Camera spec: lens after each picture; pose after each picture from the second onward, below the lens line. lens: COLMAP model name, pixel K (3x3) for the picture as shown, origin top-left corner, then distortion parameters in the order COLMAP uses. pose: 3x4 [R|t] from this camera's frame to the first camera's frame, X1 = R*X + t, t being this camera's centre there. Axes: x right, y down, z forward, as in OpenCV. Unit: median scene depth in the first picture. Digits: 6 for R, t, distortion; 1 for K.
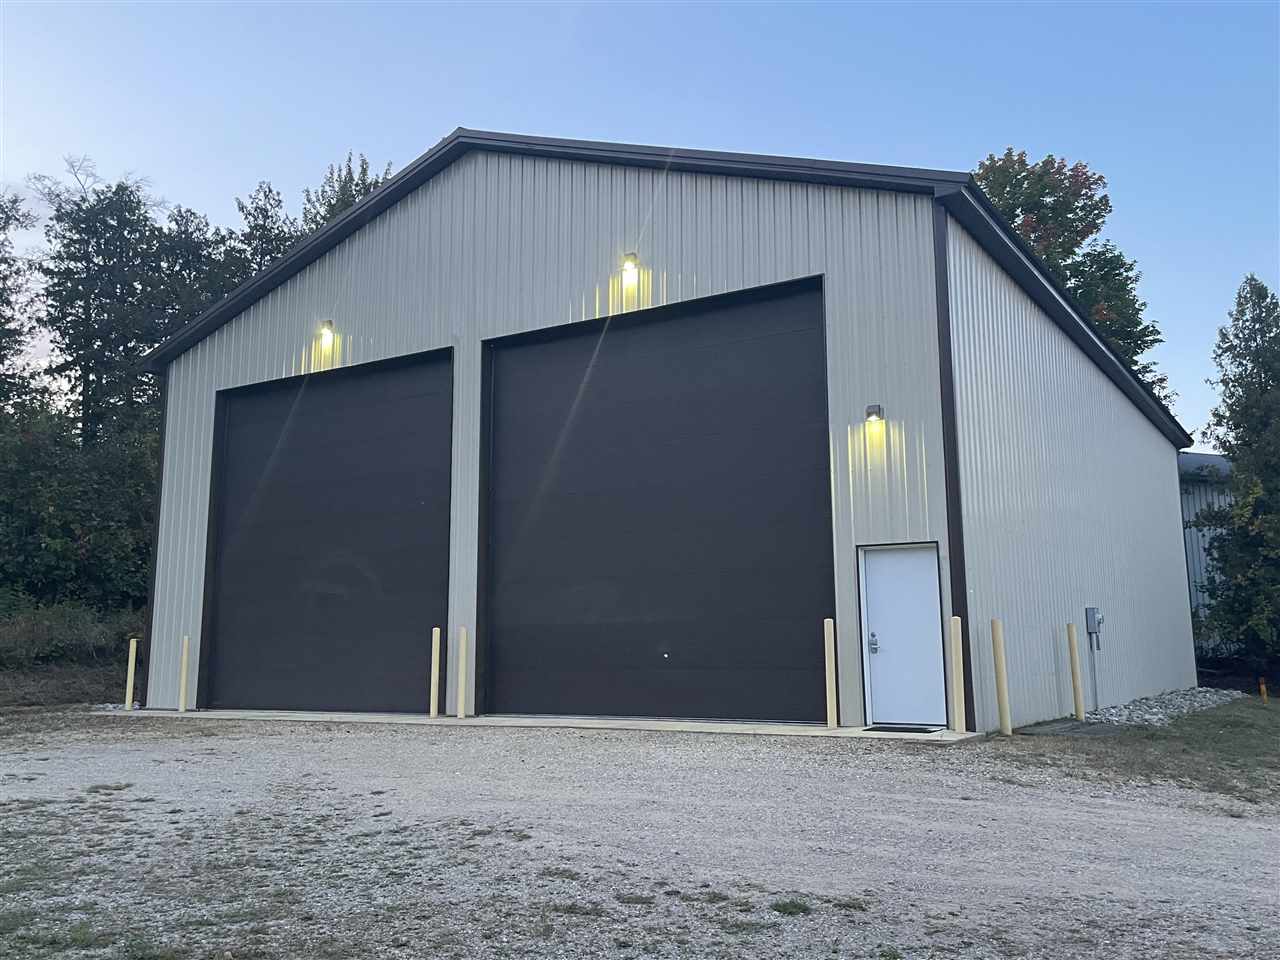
lens RADIAL K [[1135.1, 0, 637.0], [0, 1135.1, 460.0], [0, 0, 1]] dist [0.077192, -0.100072]
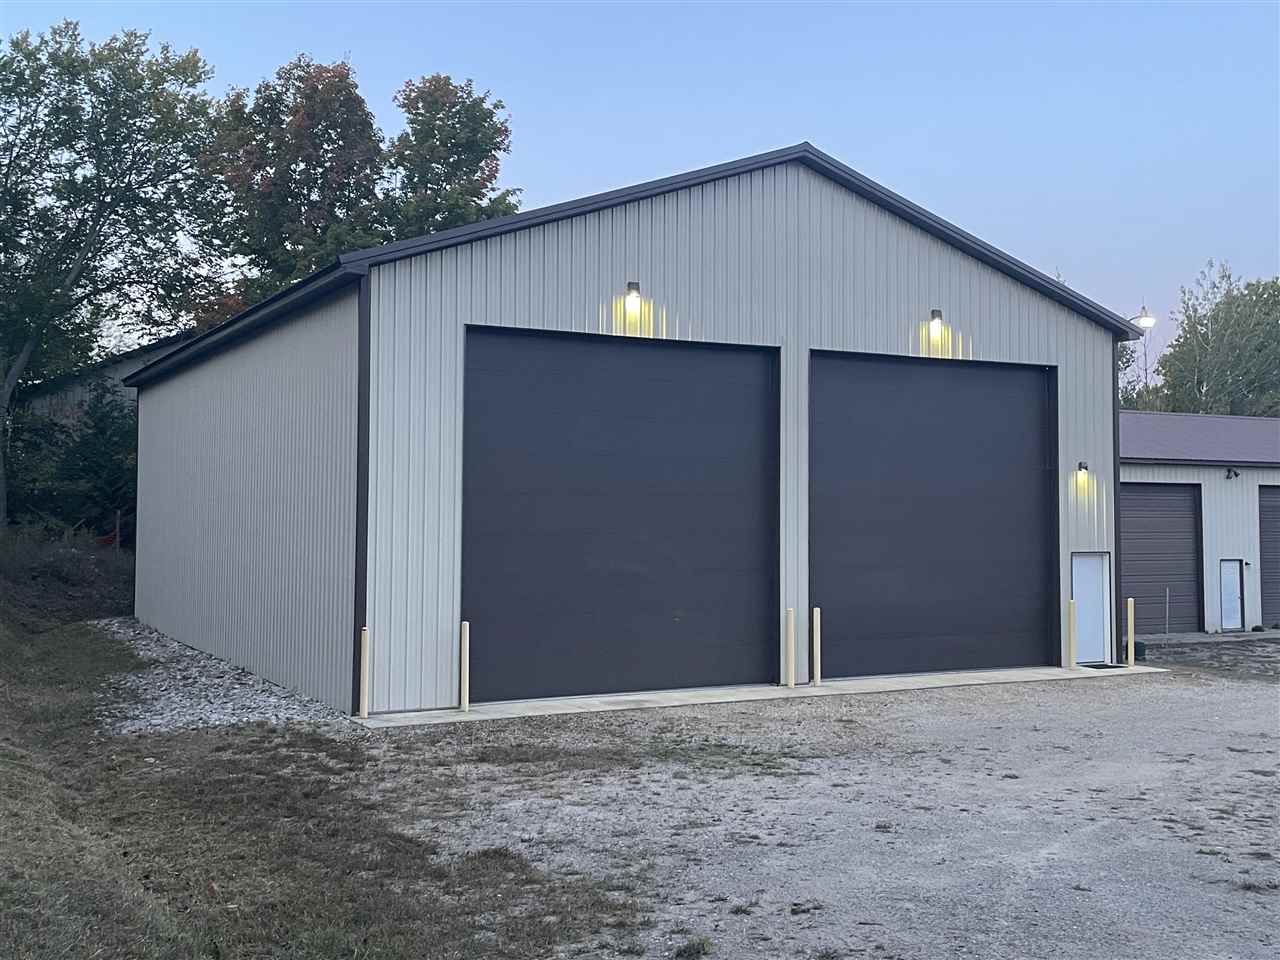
lens RADIAL K [[1397.2, 0, 644.1], [0, 1397.2, 457.0], [0, 0, 1]] dist [0.051220, 0.000000]
pose [[0.490763, 0.044691, 0.870146, -1.388691], [-0.152007, 0.987760, 0.035000, -0.024541], [-0.857931, -0.149445, 0.491549, 0.455629]]
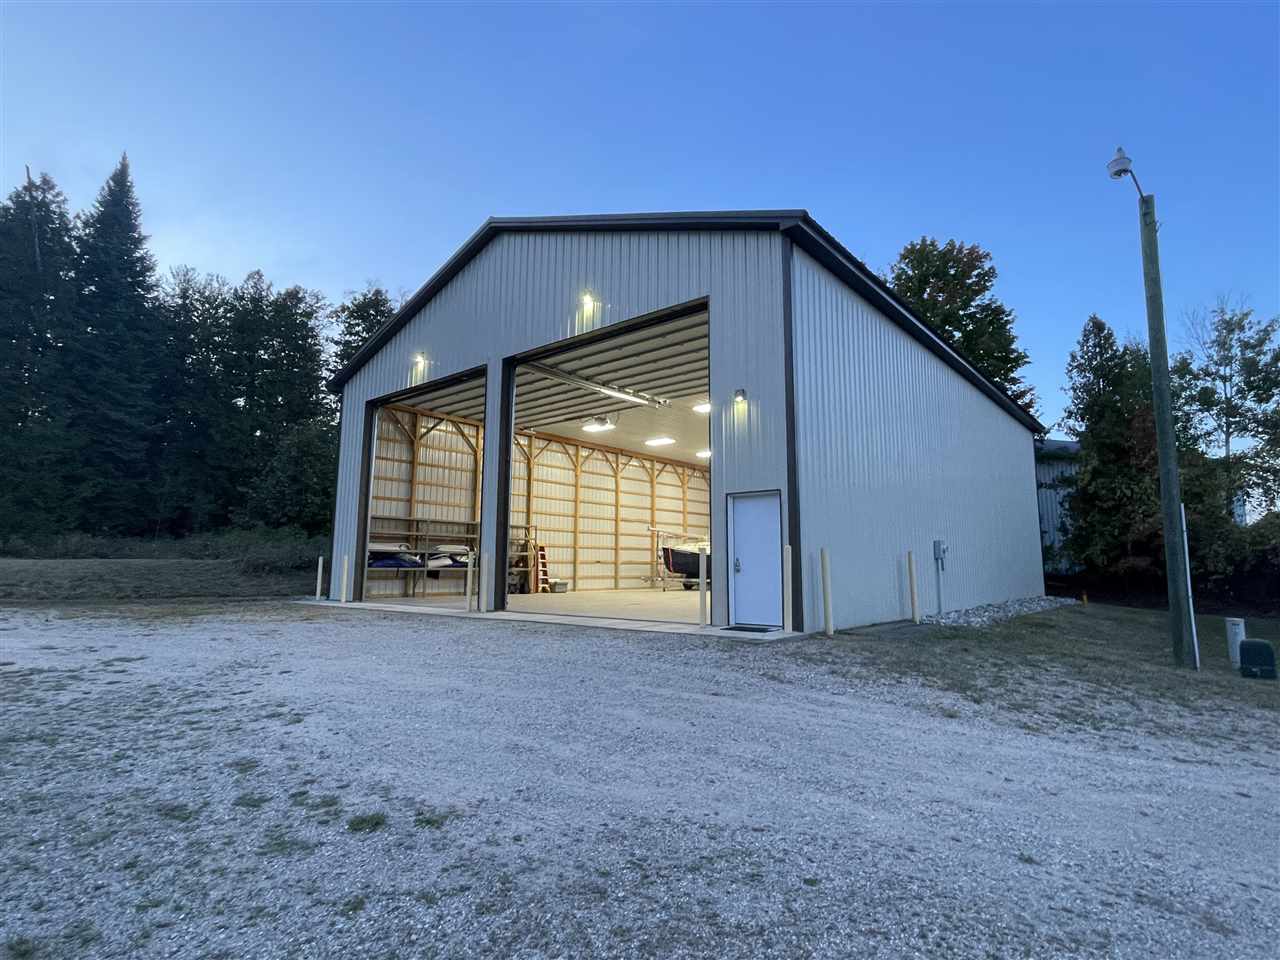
lens RADIAL K [[671.0, 0, 639.2], [0, 671.0, 475.3], [0, 0, 1]] dist [-0.003870, -0.000705]
pose [[0.990711, -0.007276, -0.135793, 0.156704], [0.011300, 0.999519, 0.028880, 0.023055], [0.135517, -0.030146, 0.990316, 0.154579]]
